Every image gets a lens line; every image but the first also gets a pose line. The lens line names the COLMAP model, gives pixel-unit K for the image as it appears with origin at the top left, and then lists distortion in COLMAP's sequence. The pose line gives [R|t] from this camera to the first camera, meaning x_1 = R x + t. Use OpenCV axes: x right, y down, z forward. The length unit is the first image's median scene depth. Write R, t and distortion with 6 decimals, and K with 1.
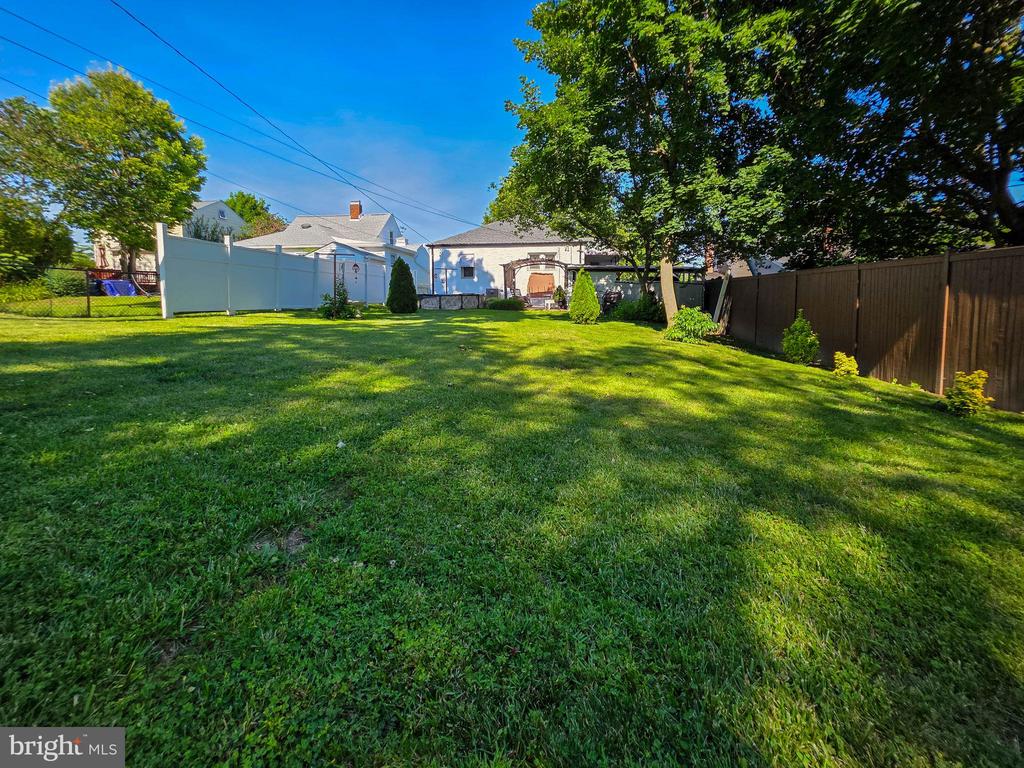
lens RADIAL K [[422.3, 0, 515.9], [0, 422.3, 362.4], [0, 0, 1]] dist [0.000960, 0.000580]
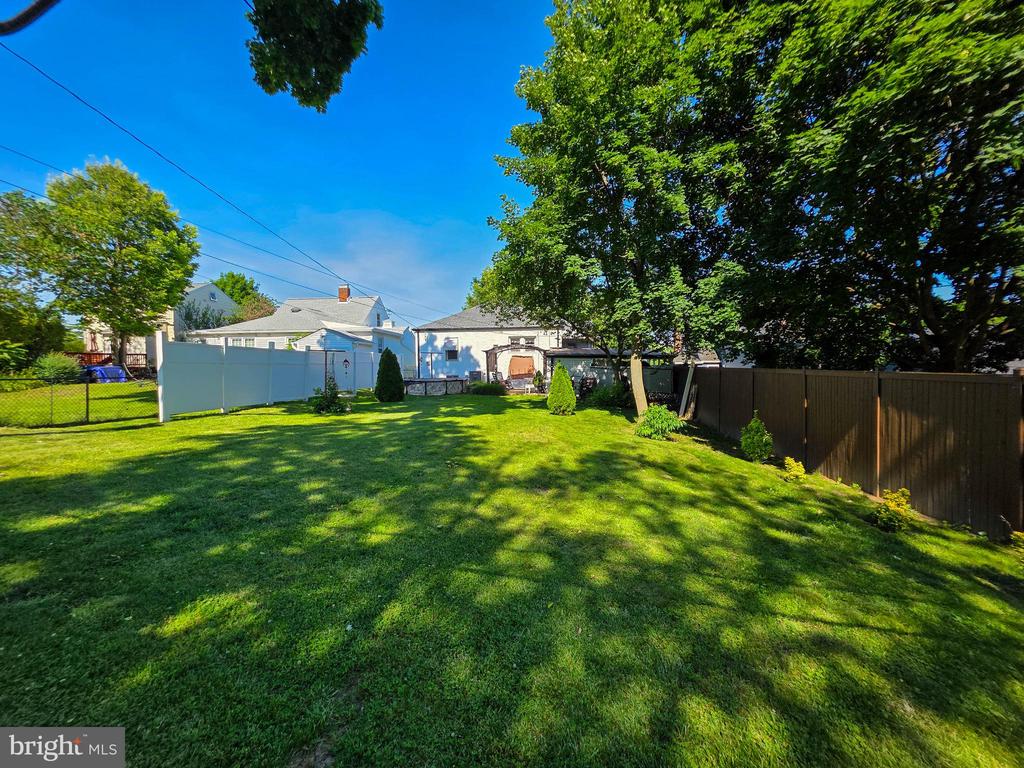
lens RADIAL K [[422.3, 0, 513.6], [0, 422.3, 378.3], [0, 0, 1]] dist [0.000960, 0.000580]
pose [[0.999317, -0.005368, 0.036561, 0.001261], [0.007004, 0.998973, -0.044763, -0.143692], [-0.036283, 0.044989, 0.998328, -0.072479]]
